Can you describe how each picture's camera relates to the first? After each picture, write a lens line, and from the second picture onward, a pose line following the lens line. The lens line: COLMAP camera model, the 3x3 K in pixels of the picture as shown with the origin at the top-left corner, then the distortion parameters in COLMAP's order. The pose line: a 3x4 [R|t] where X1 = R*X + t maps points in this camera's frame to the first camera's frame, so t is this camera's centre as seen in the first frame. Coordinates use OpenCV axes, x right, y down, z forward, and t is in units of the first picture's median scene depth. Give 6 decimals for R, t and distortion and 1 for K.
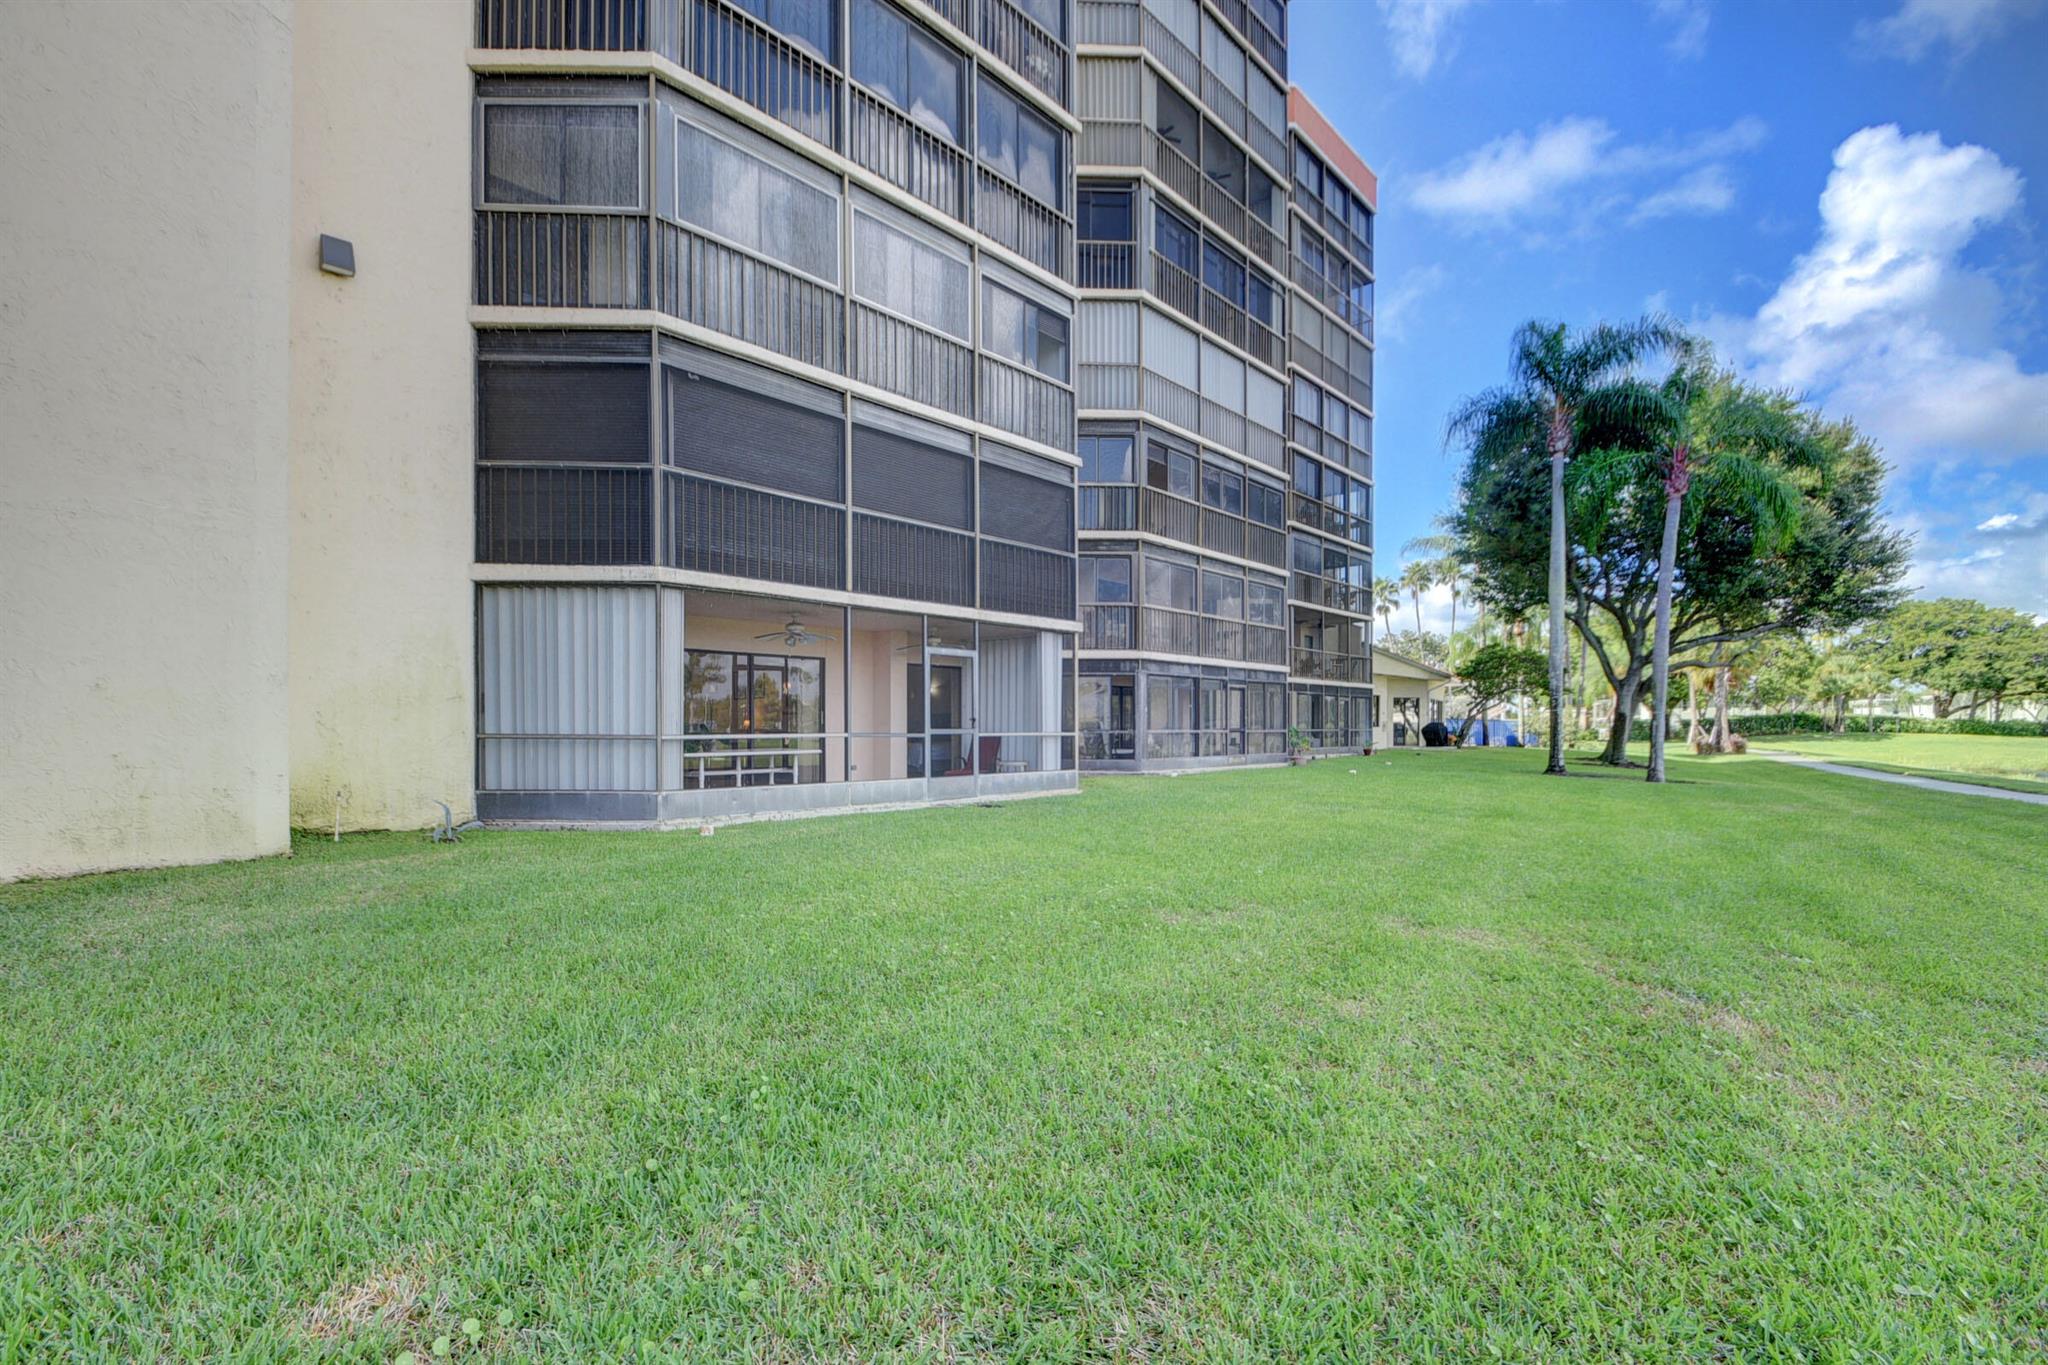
lens RADIAL K [[914.4, 0, 1019.8], [0, 914.4, 728.1], [0, 0, 1]] dist [0.013976, -0.019449]
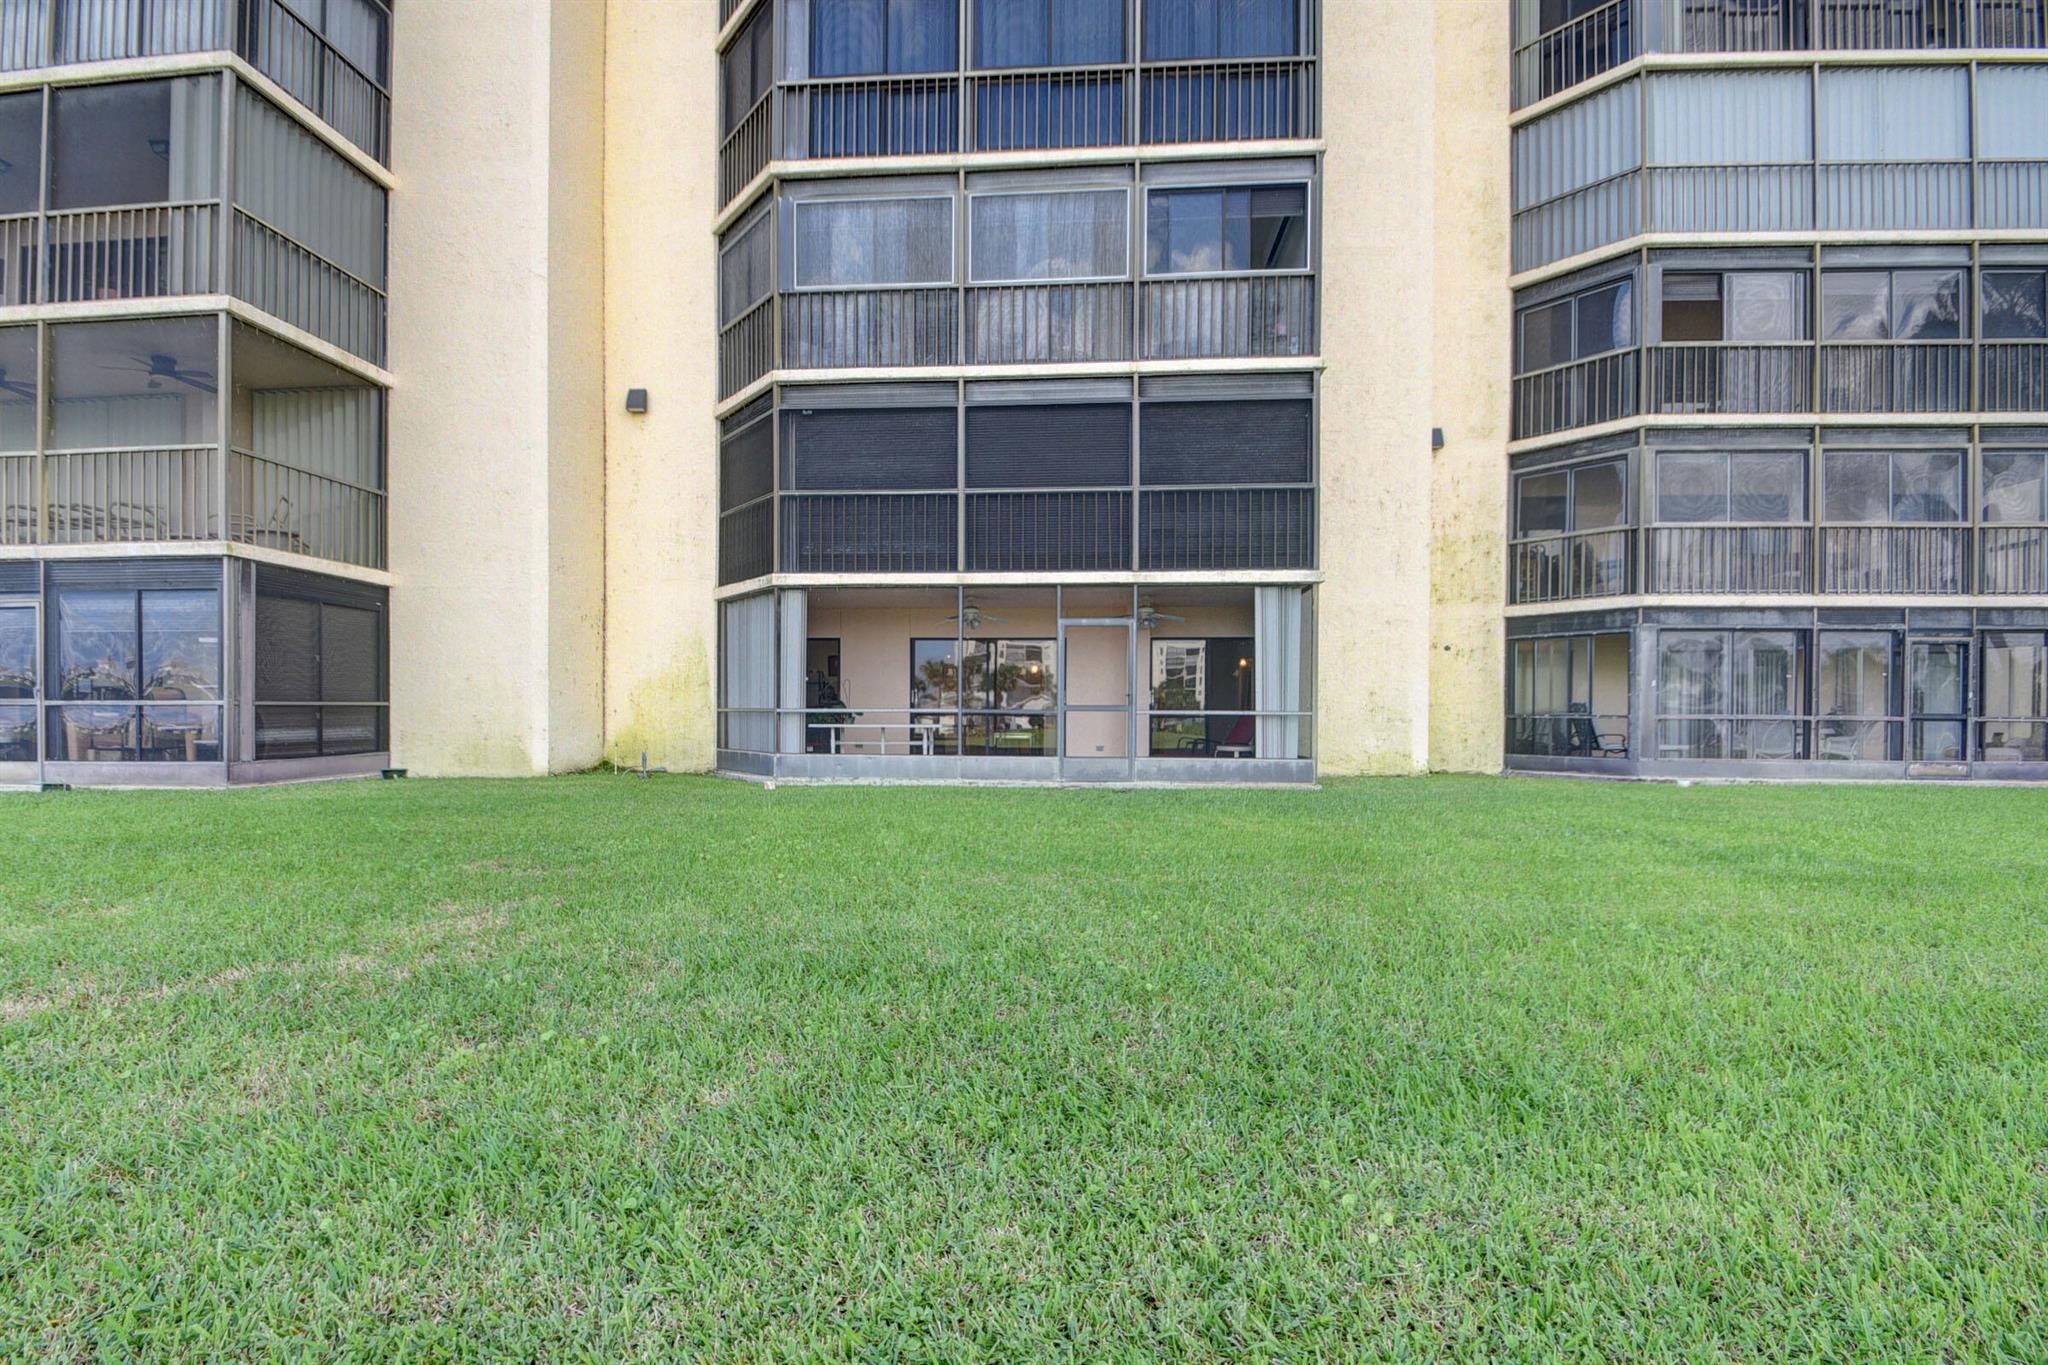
lens RADIAL K [[914.4, 0, 1019.8], [0, 914.4, 728.1], [0, 0, 1]] dist [0.013976, -0.019449]
pose [[0.614389, 0.008924, -0.788953, 0.594720], [-0.008014, 0.999955, 0.005070, 0.018788], [0.788962, 0.003207, 0.614433, 0.370465]]
